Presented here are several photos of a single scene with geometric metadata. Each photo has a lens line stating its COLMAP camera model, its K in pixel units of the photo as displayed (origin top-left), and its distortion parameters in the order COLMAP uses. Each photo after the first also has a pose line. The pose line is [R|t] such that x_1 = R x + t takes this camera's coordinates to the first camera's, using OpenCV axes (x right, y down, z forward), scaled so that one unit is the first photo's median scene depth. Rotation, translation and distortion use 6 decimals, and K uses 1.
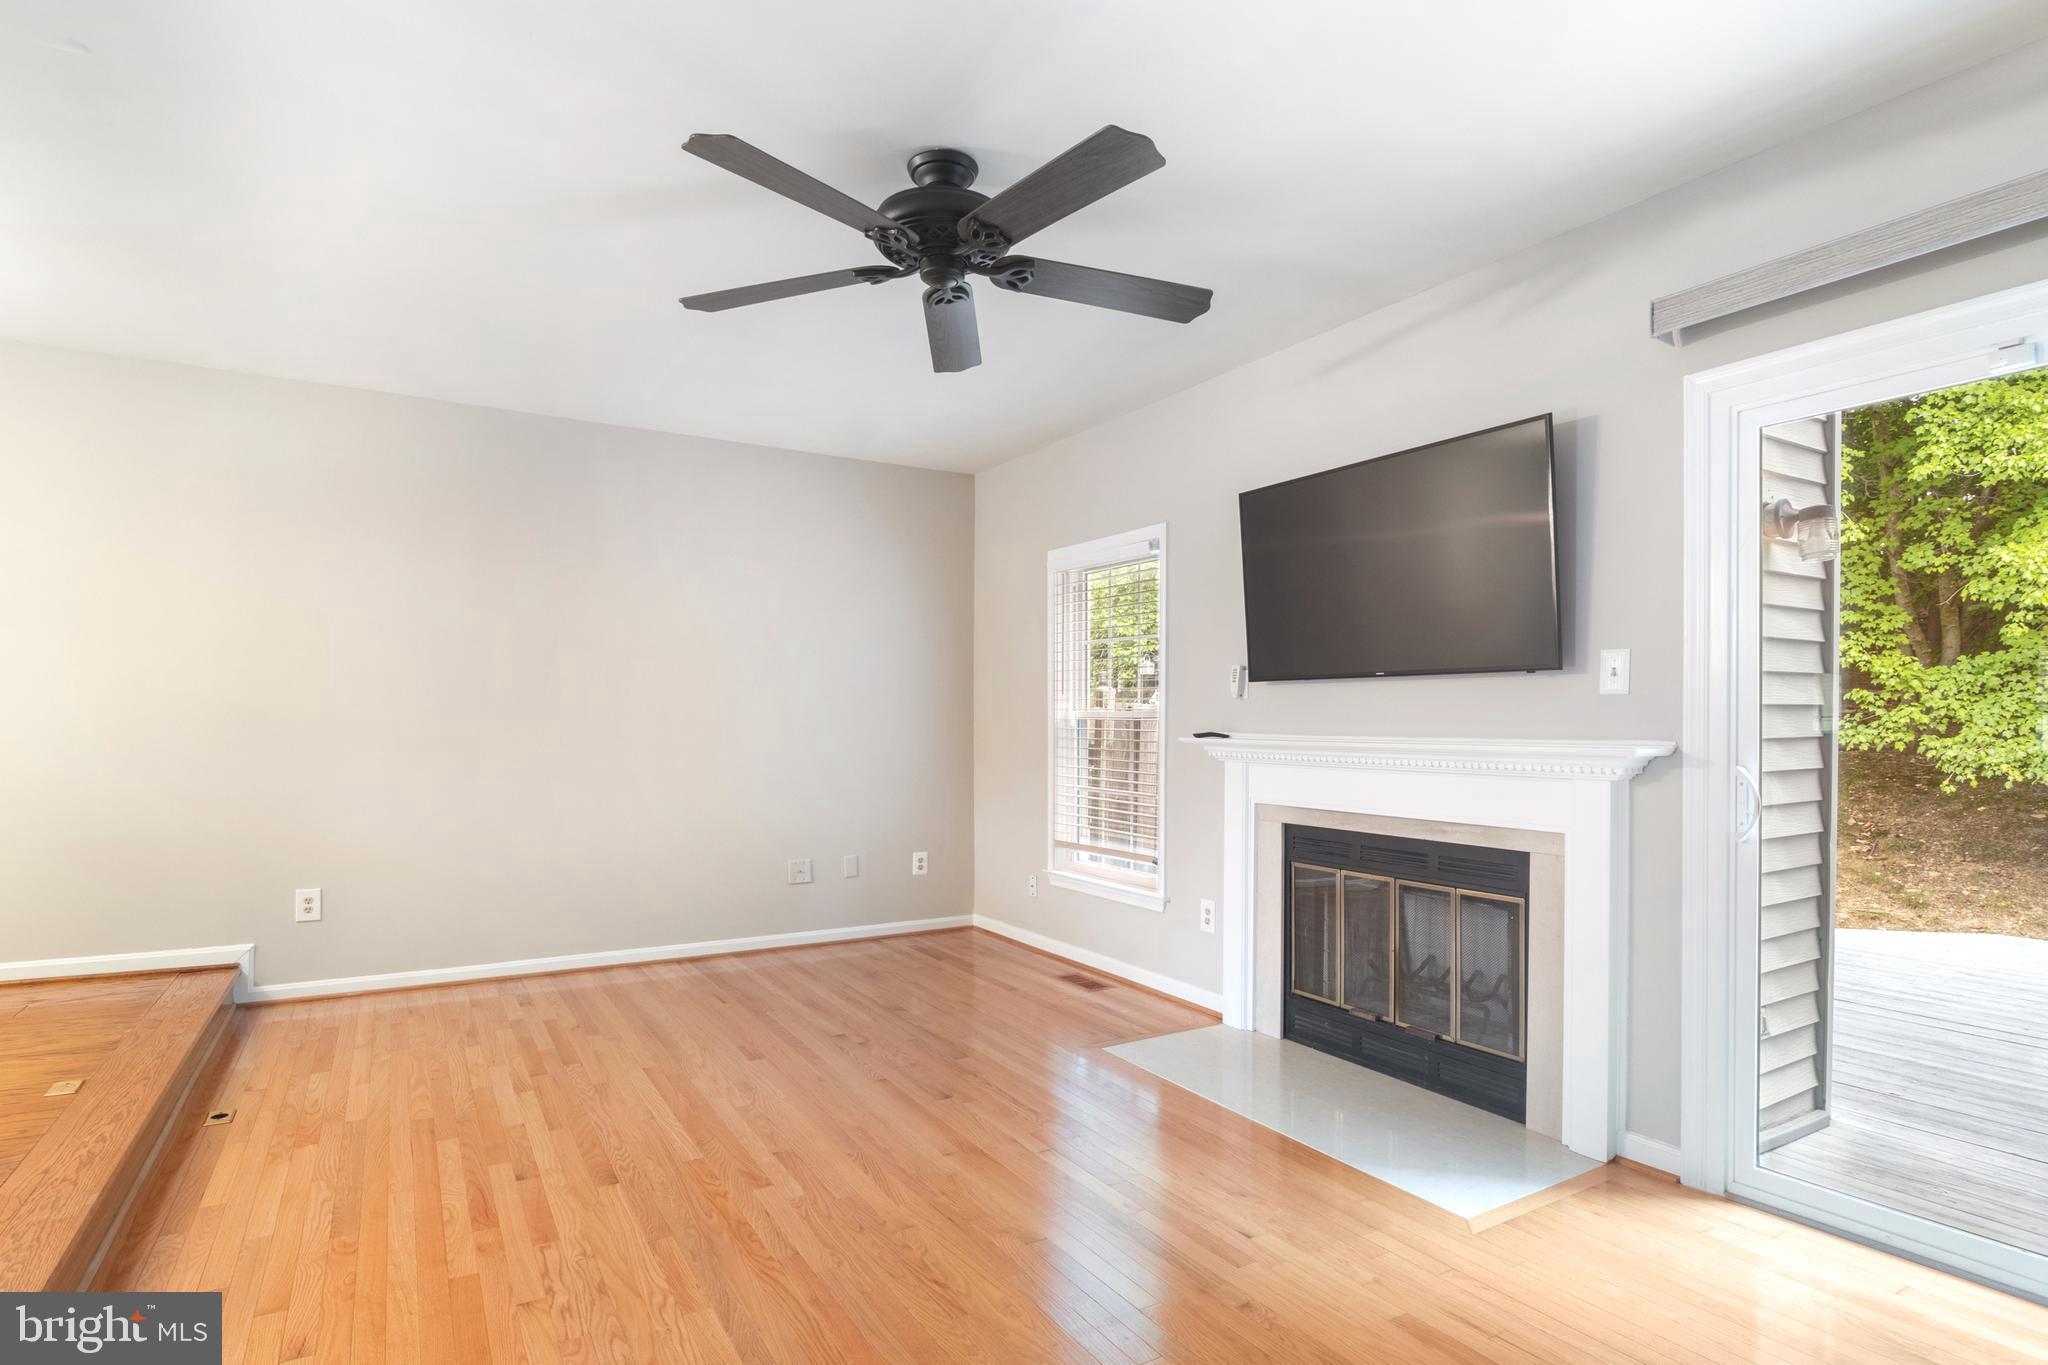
lens RADIAL K [[1033.2, 0, 1018.4], [0, 1033.2, 725.8], [0, 0, 1]] dist [-0.003488, -0.001082]
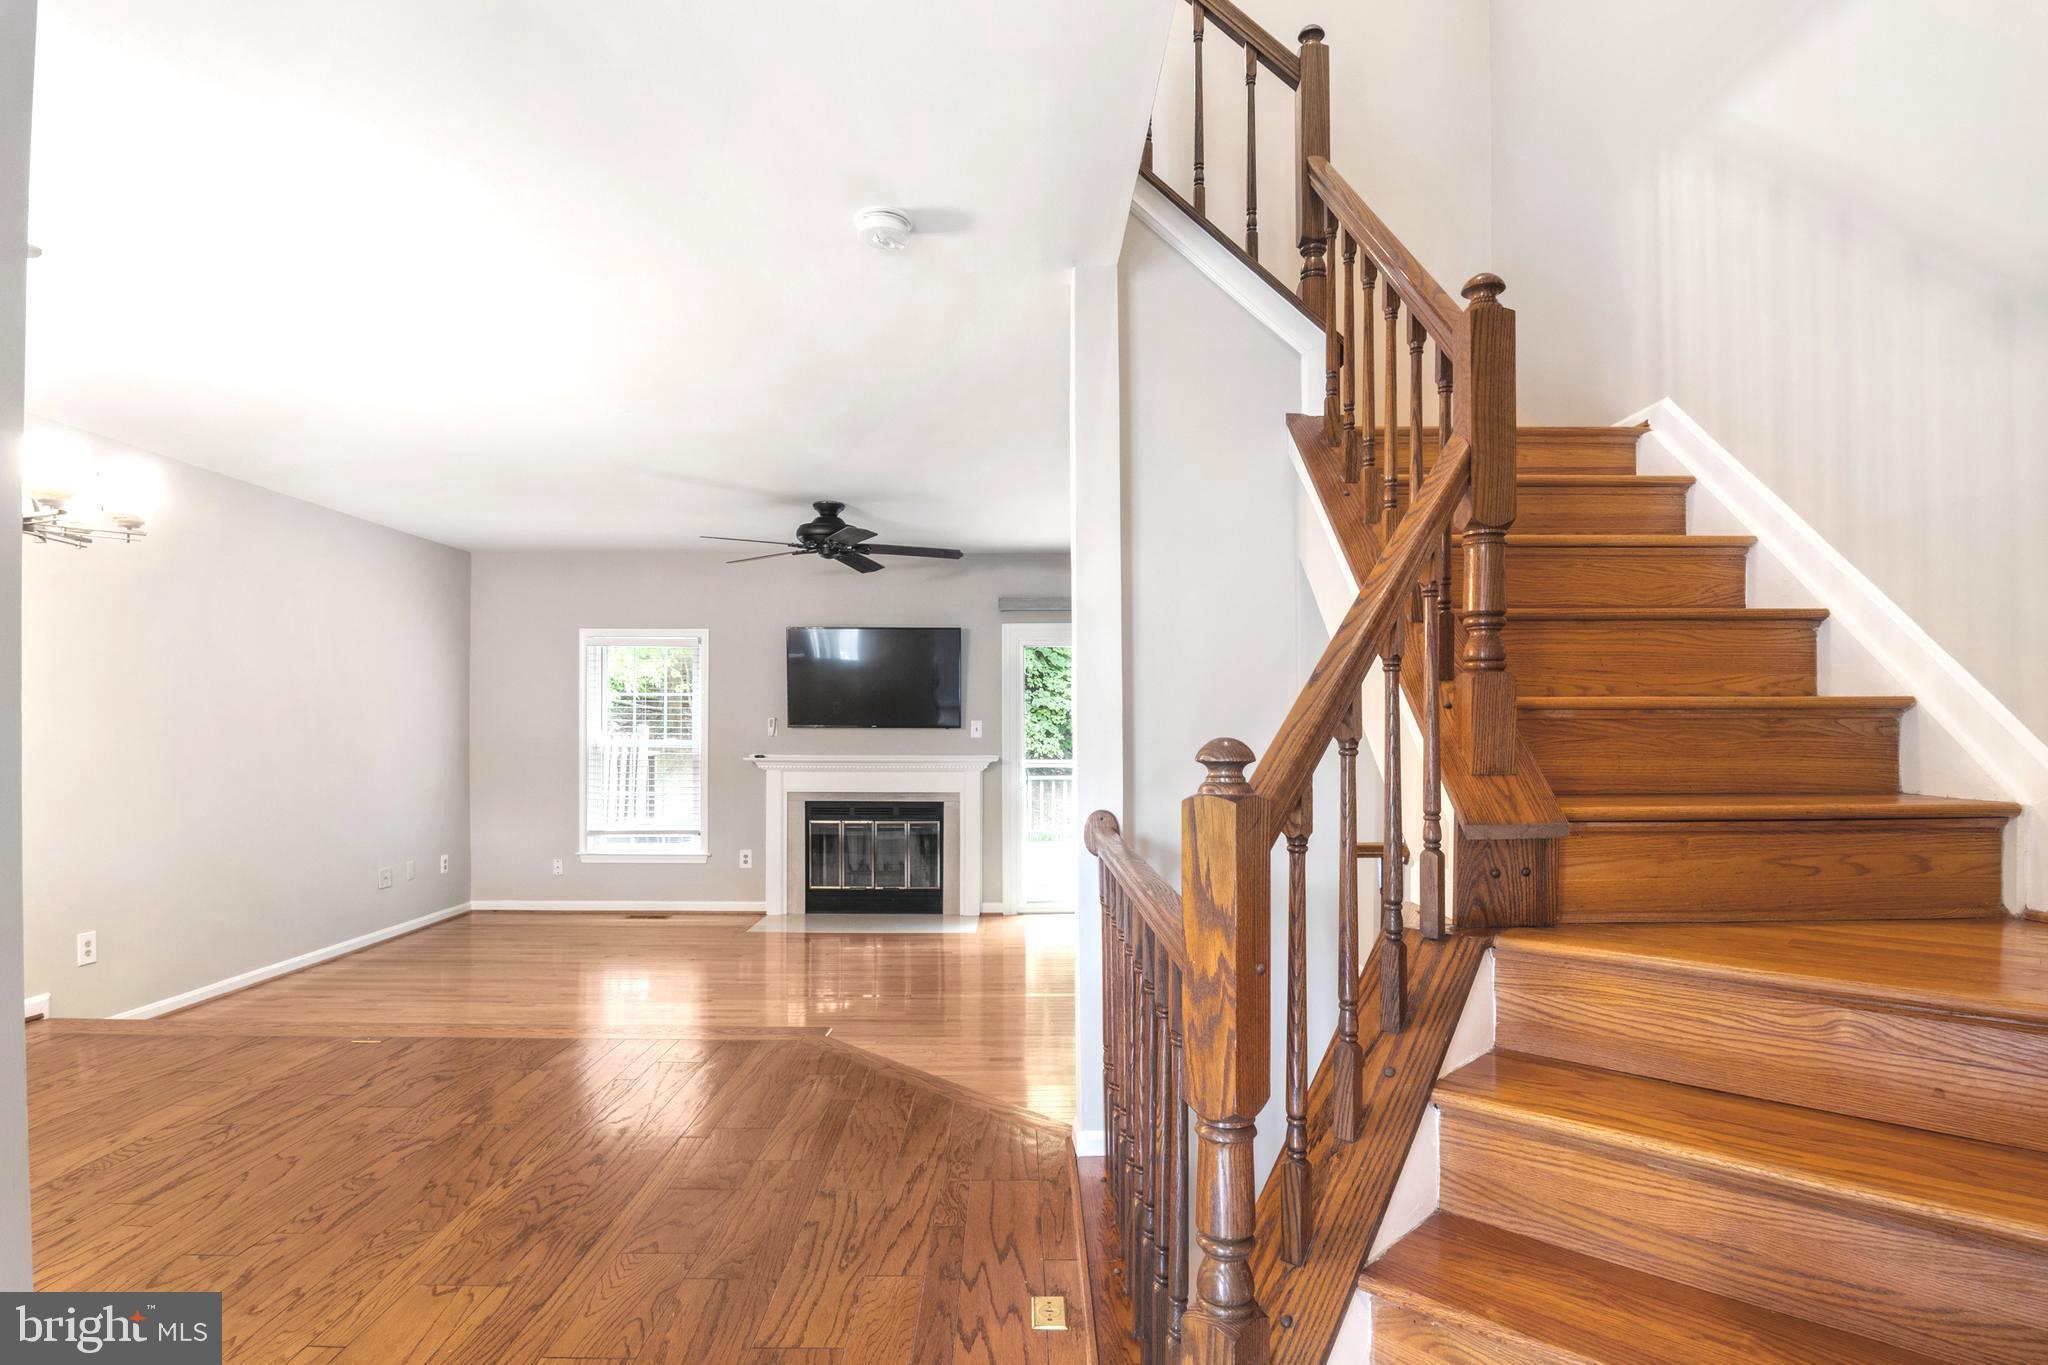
lens RADIAL K [[1033.2, 0, 1018.4], [0, 1033.2, 725.8], [0, 0, 1]] dist [-0.003488, -0.001082]
pose [[0.532658, -0.005479, 0.846313, -1.257421], [0.002474, 0.999985, 0.004917, -0.058908], [-0.846327, -0.000525, 0.532664, -0.385761]]
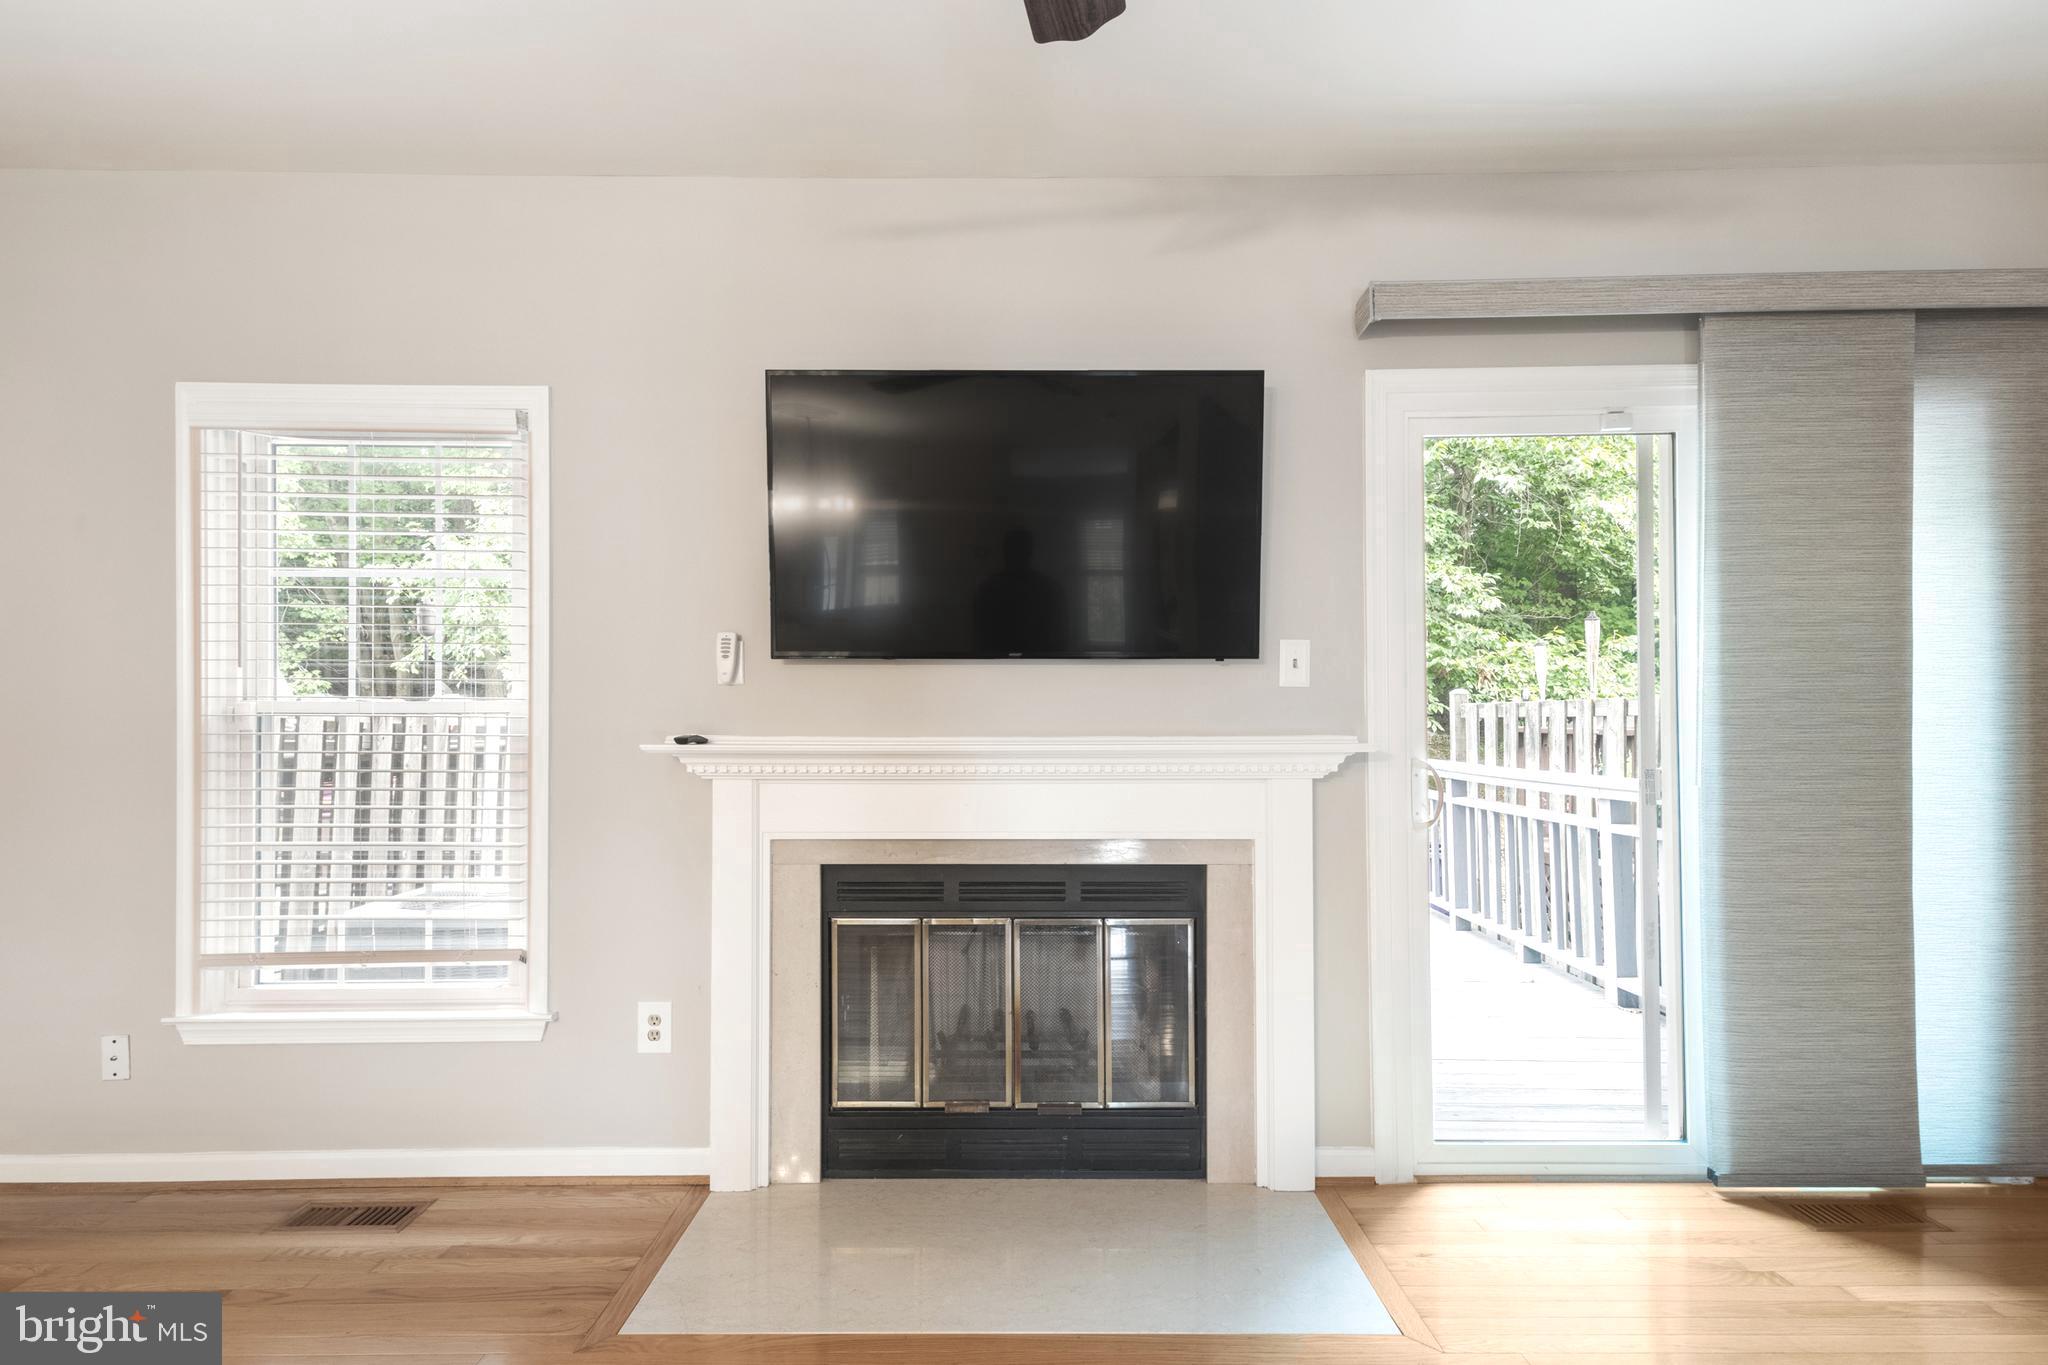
lens RADIAL K [[1044.5, 0, 1038.7], [0, 1044.5, 713.6], [0, 0, 1]] dist [0.034854, -0.000043]
pose [[0.521876, 0.001988, 0.853019, -0.290153], [0.007459, 0.999948, -0.006894, -0.001132], [-0.852989, 0.009960, 0.521835, 0.555339]]
